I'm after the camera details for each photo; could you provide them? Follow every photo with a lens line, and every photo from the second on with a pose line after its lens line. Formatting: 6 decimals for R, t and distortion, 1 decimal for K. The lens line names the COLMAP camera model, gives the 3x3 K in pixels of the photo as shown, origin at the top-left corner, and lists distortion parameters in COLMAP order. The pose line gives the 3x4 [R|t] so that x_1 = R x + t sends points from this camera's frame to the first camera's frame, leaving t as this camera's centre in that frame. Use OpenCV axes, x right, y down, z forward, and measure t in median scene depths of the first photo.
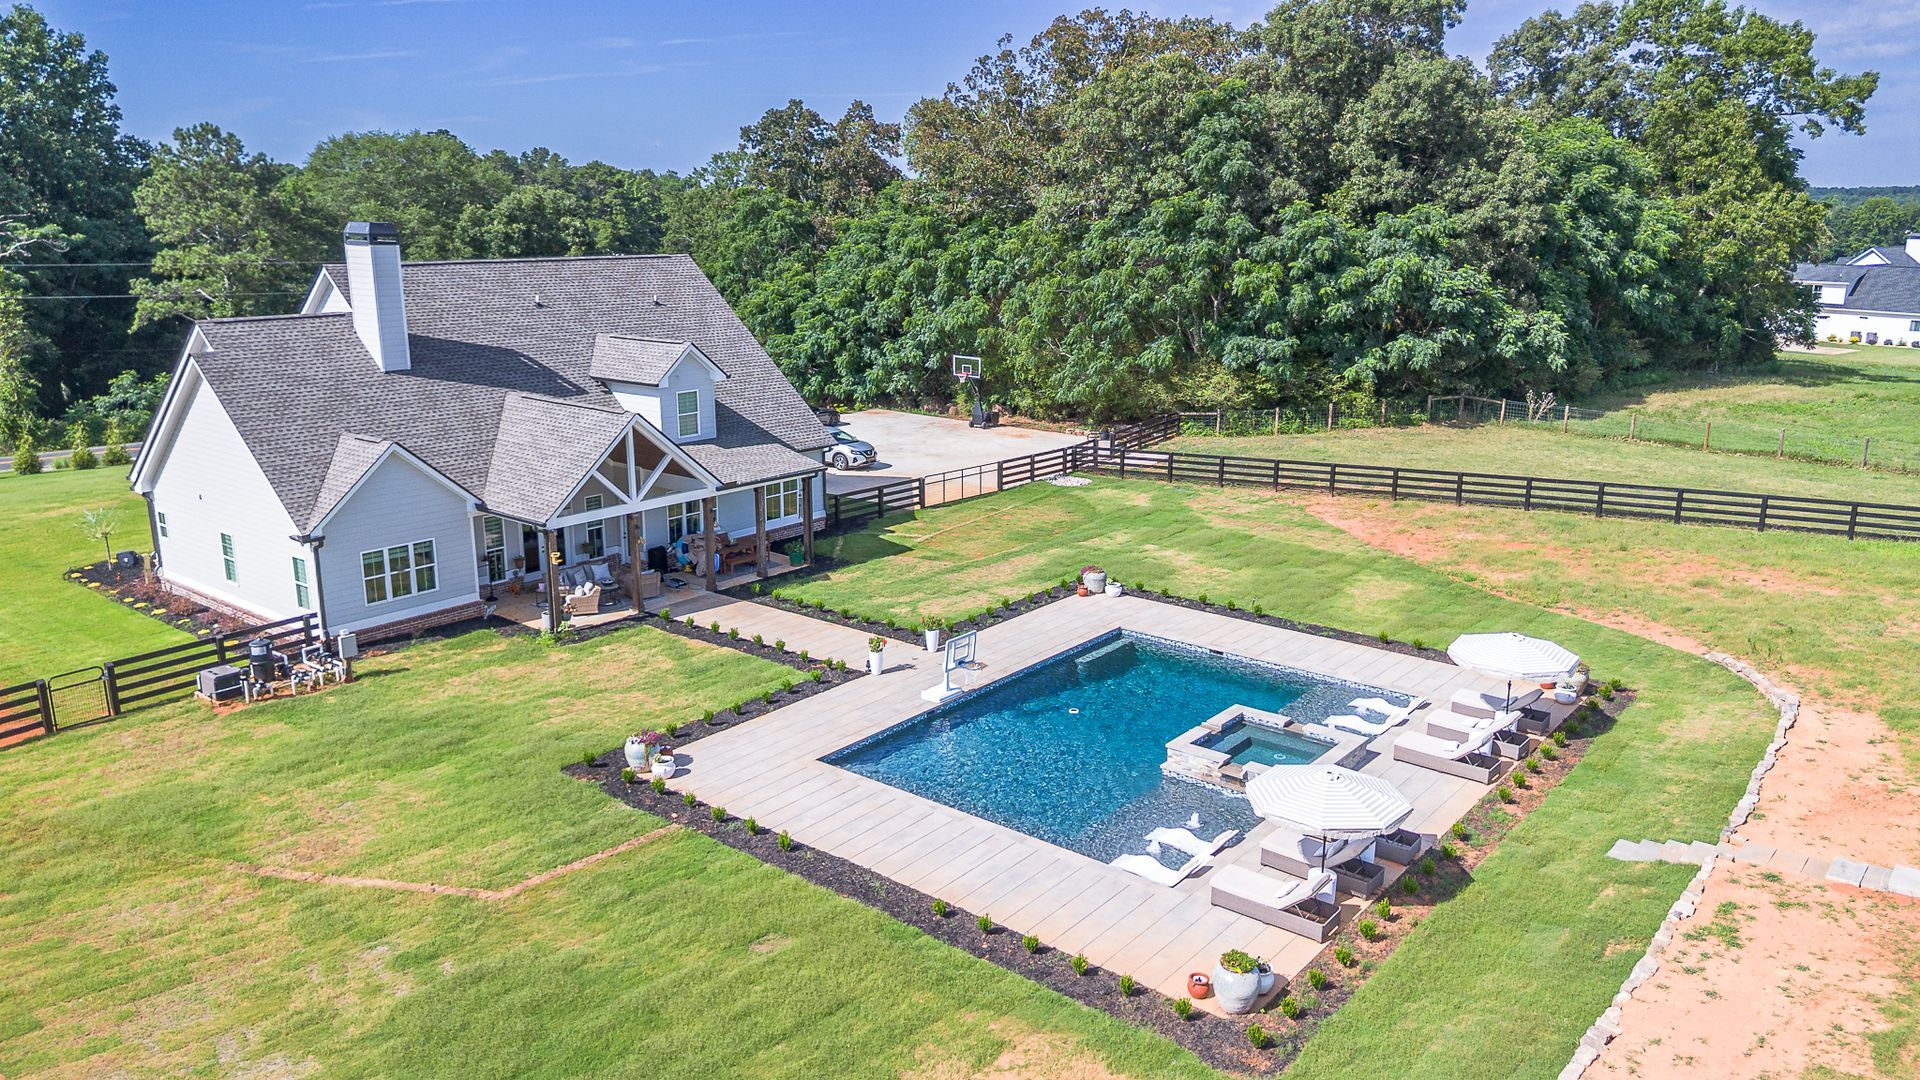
lens RADIAL K [[1367.0, 0, 961.8], [0, 1367.0, 532.1], [0, 0, 1]] dist [0.070844, -0.080864]
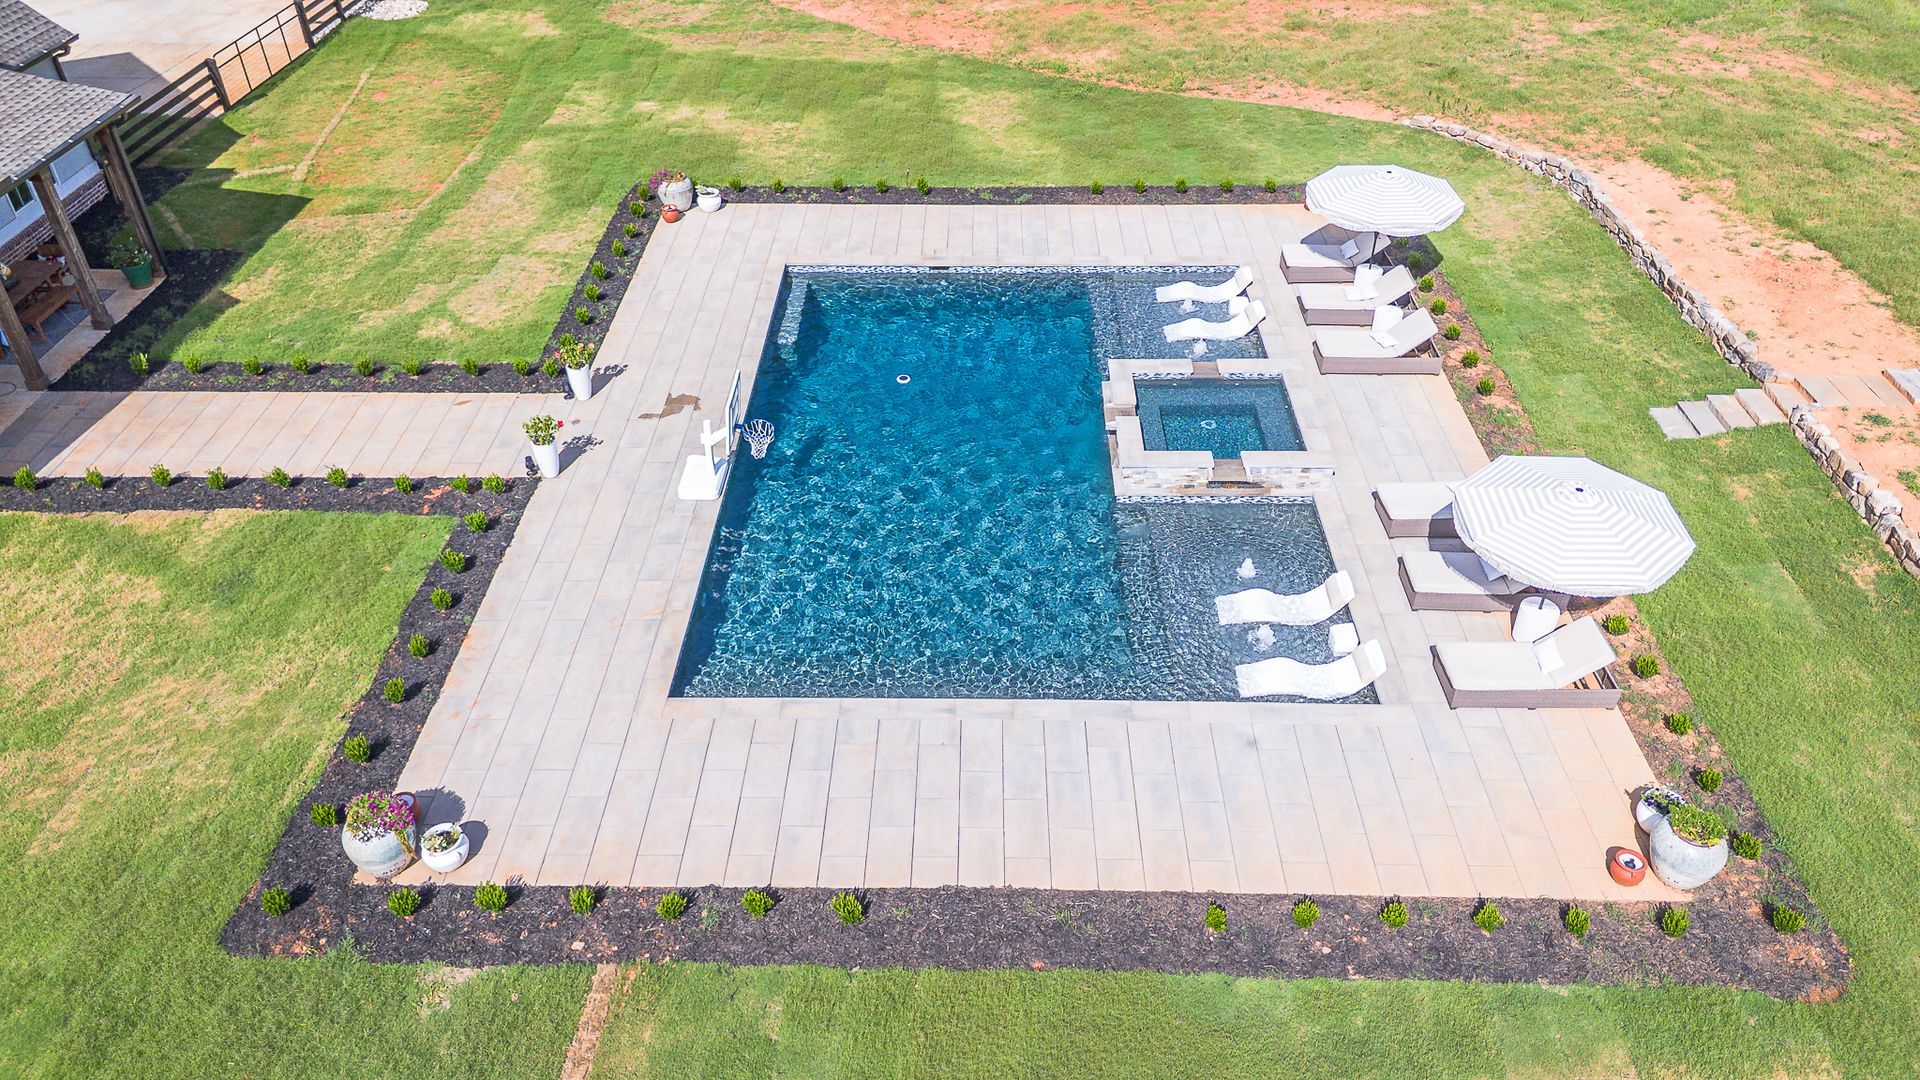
lens RADIAL K [[1361.7, 0, 962.0], [0, 1361.7, 540.7], [0, 0, 1]] dist [0.062031, -0.065436]
pose [[0.789138, -0.377737, 0.484330, -0.205567], [0.153668, 0.884875, 0.439752, -0.098782], [-0.594682, -0.272599, 0.756335, 0.397987]]
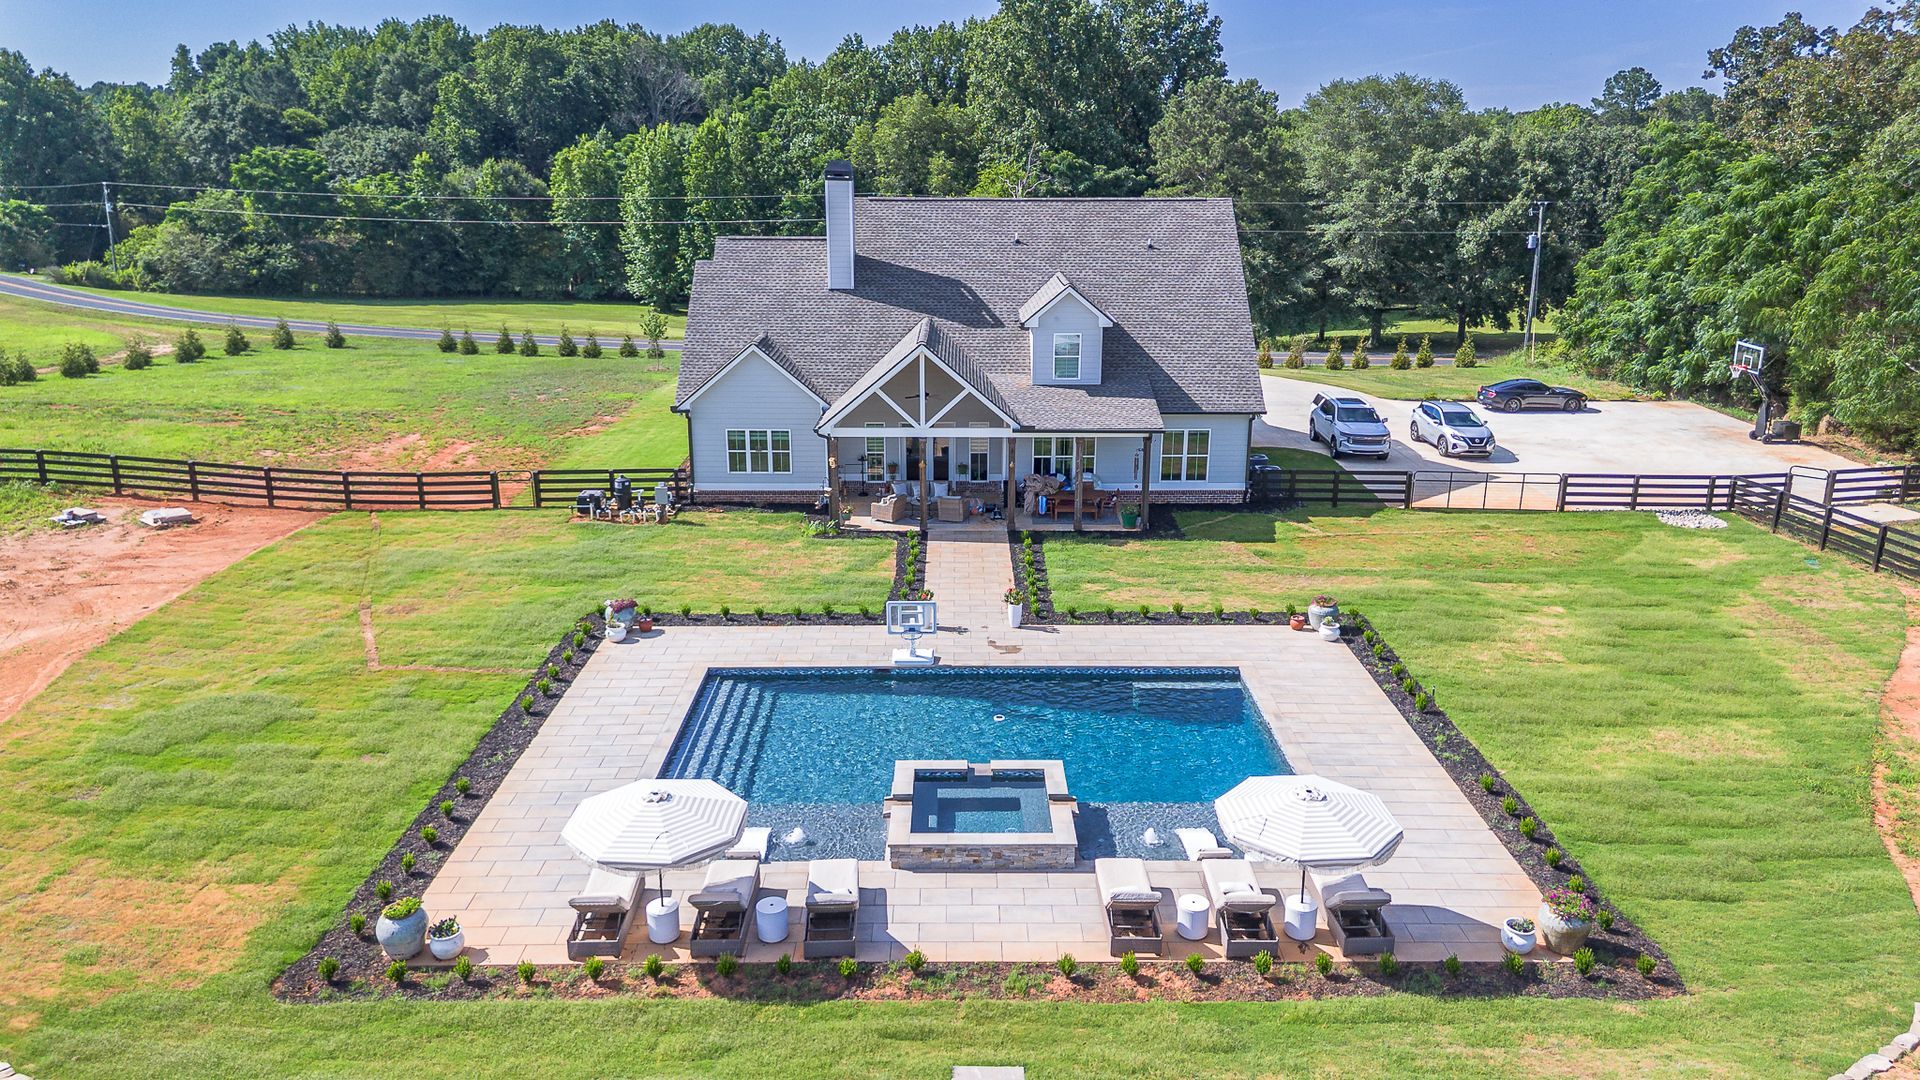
lens RADIAL K [[1367.0, 0, 961.8], [0, 1367.0, 532.1], [0, 0, 1]] dist [0.070844, -0.080864]
pose [[0.633424, 0.209653, -0.744863, 0.619405], [-0.182043, 0.975954, 0.119889, -0.078893], [0.752087, 0.059657, 0.656358, 0.344822]]
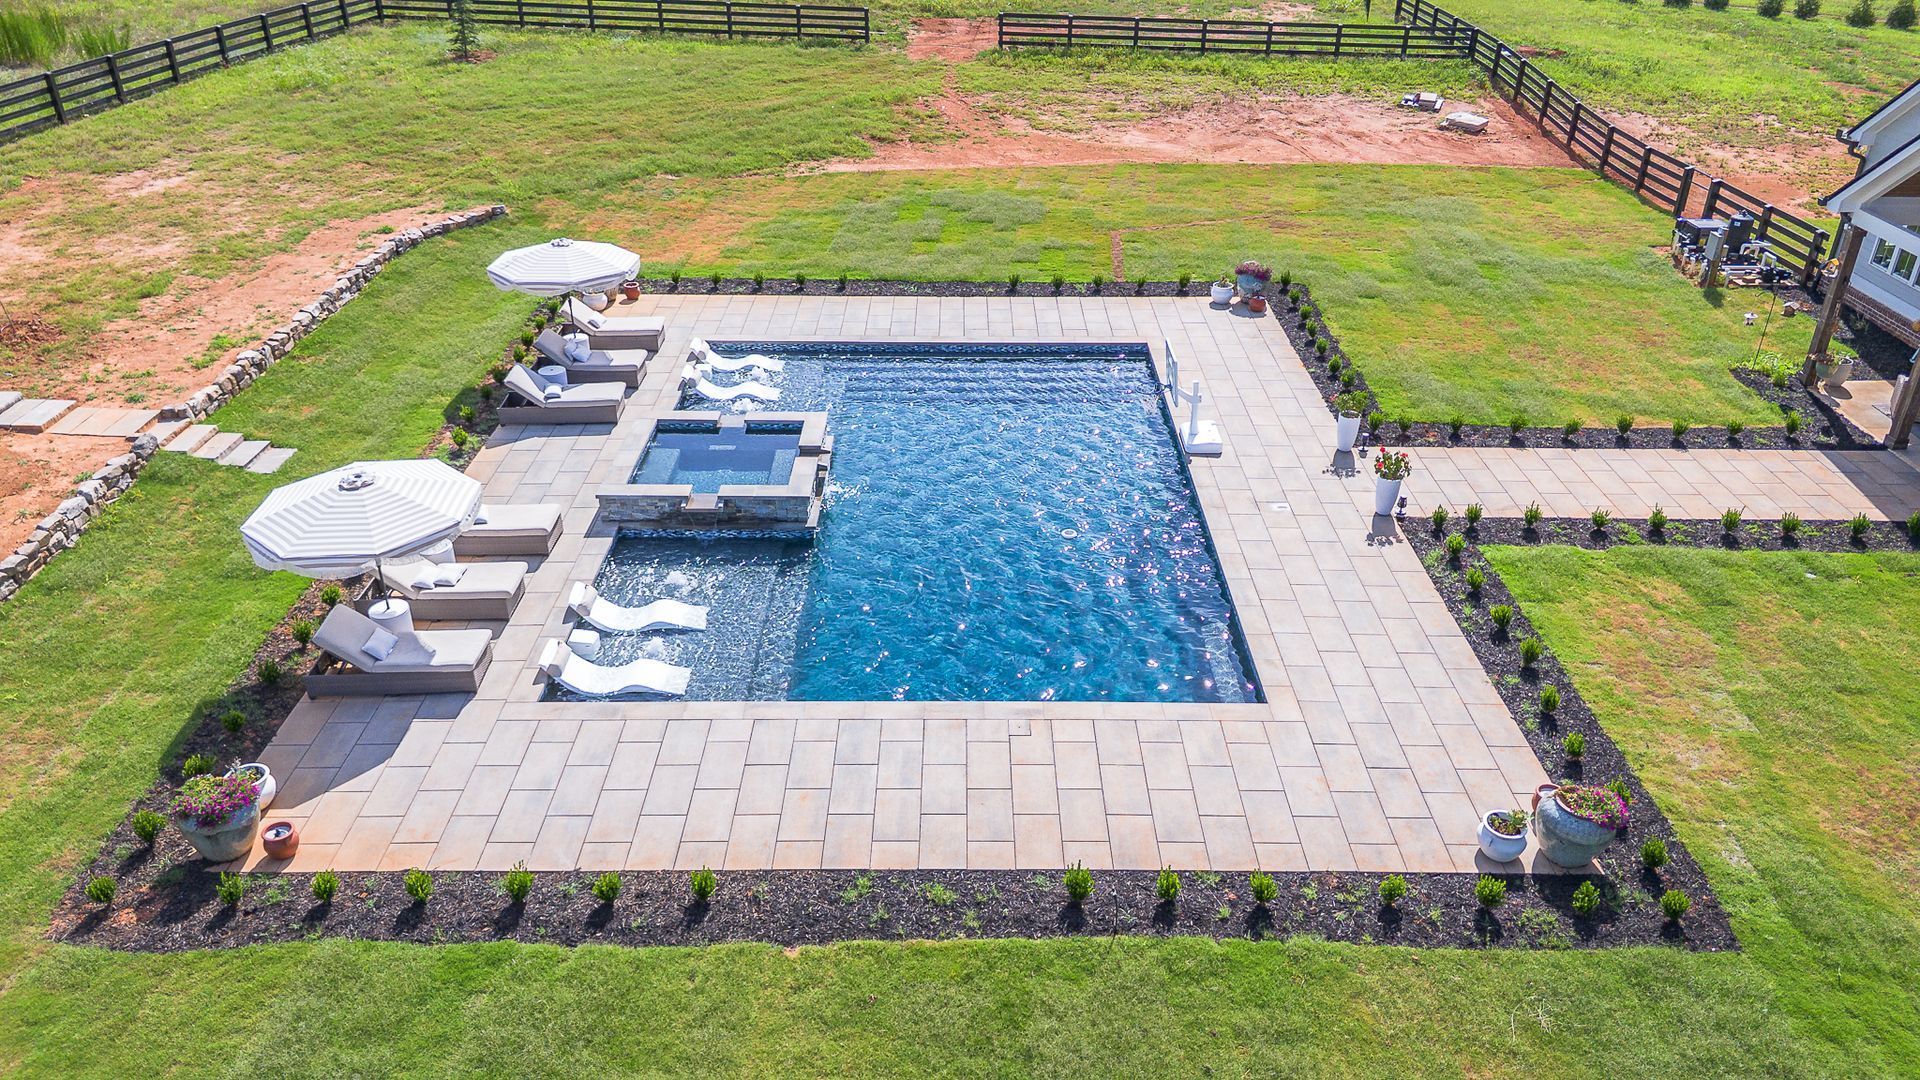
lens RADIAL K [[1361.7, 0, 962.0], [0, 1361.7, 540.7], [0, 0, 1]] dist [0.062031, -0.065436]
pose [[-0.778374, 0.298885, -0.552089, 0.421958], [-0.154765, 0.760908, 0.630133, -0.229443], [0.608426, 0.575923, -0.546014, 1.176362]]
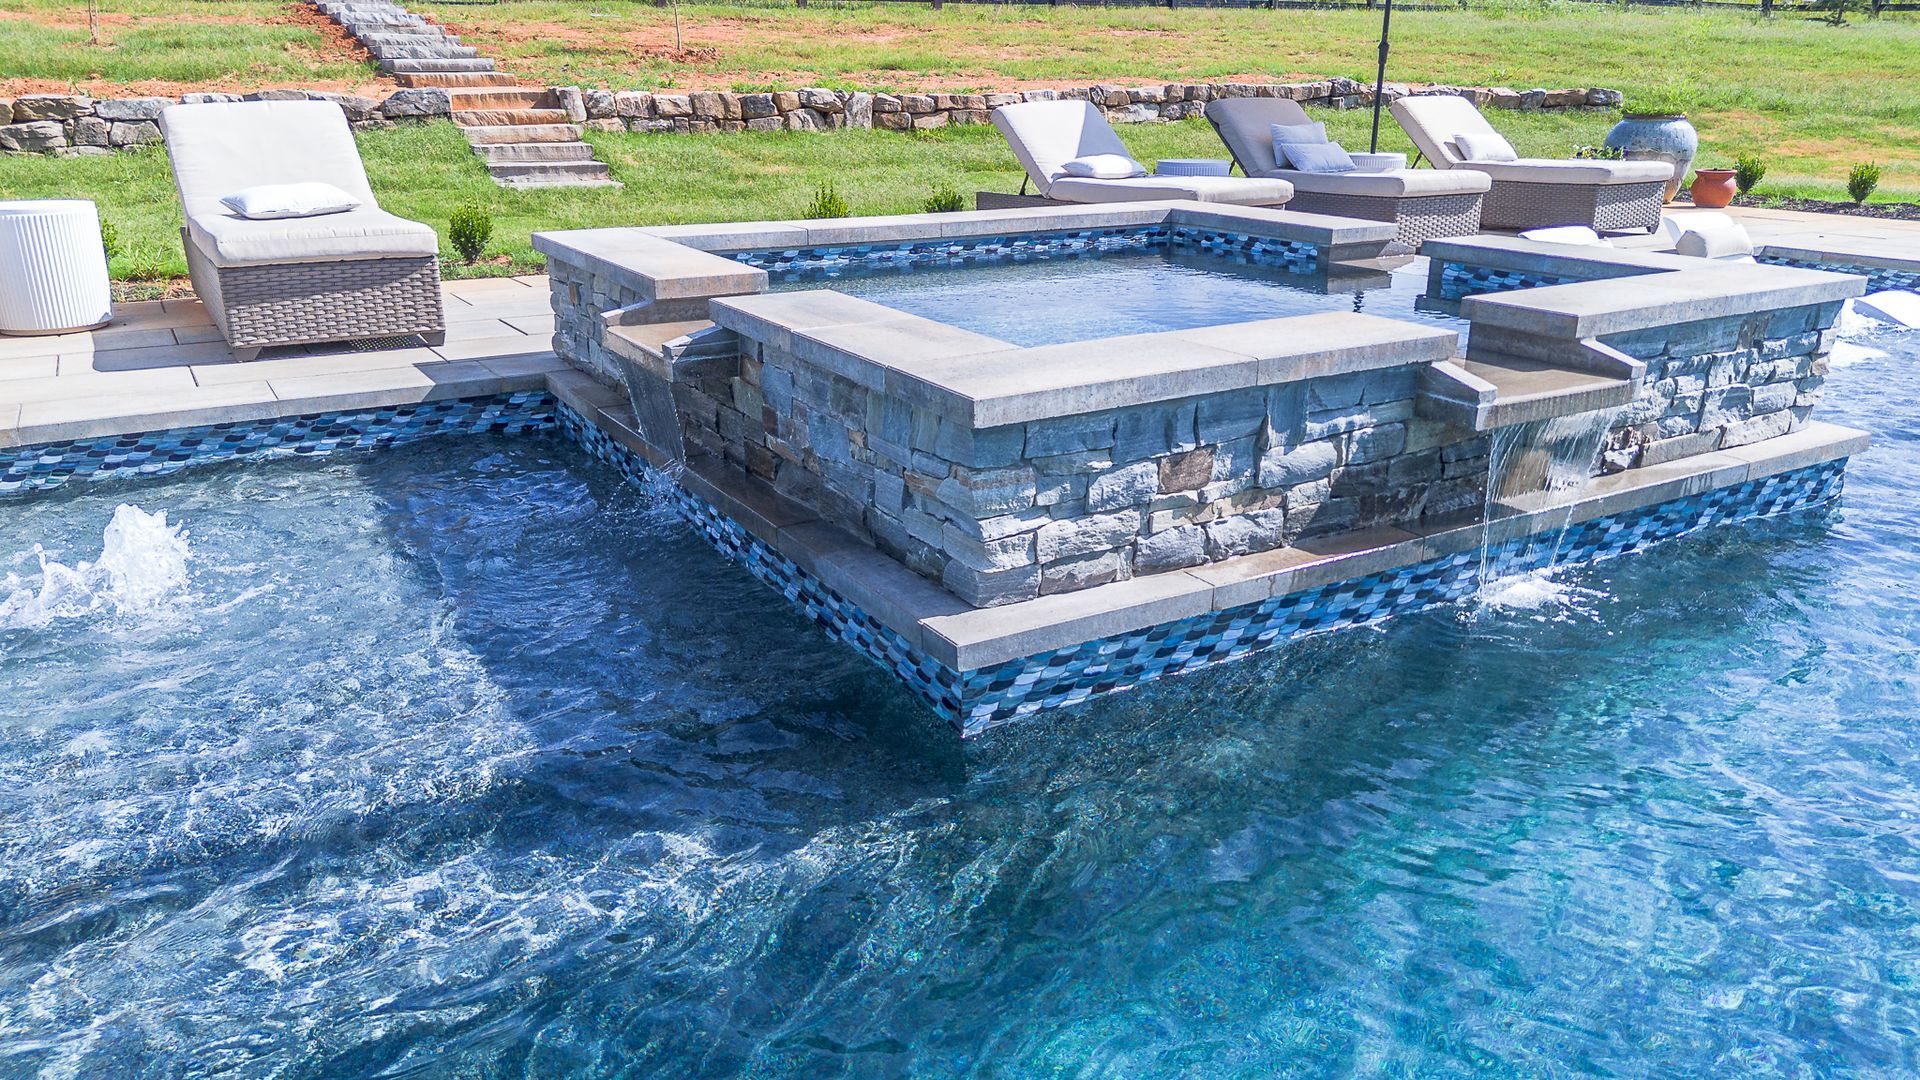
lens RADIAL K [[1361.7, 0, 962.0], [0, 1361.7, 540.7], [0, 0, 1]] dist [0.062031, -0.065436]
pose [[-0.940077, -0.115666, 0.320744, 0.145032], [0.074990, 0.847529, 0.525424, 0.074926], [-0.332613, 0.517992, -0.788069, 0.894563]]
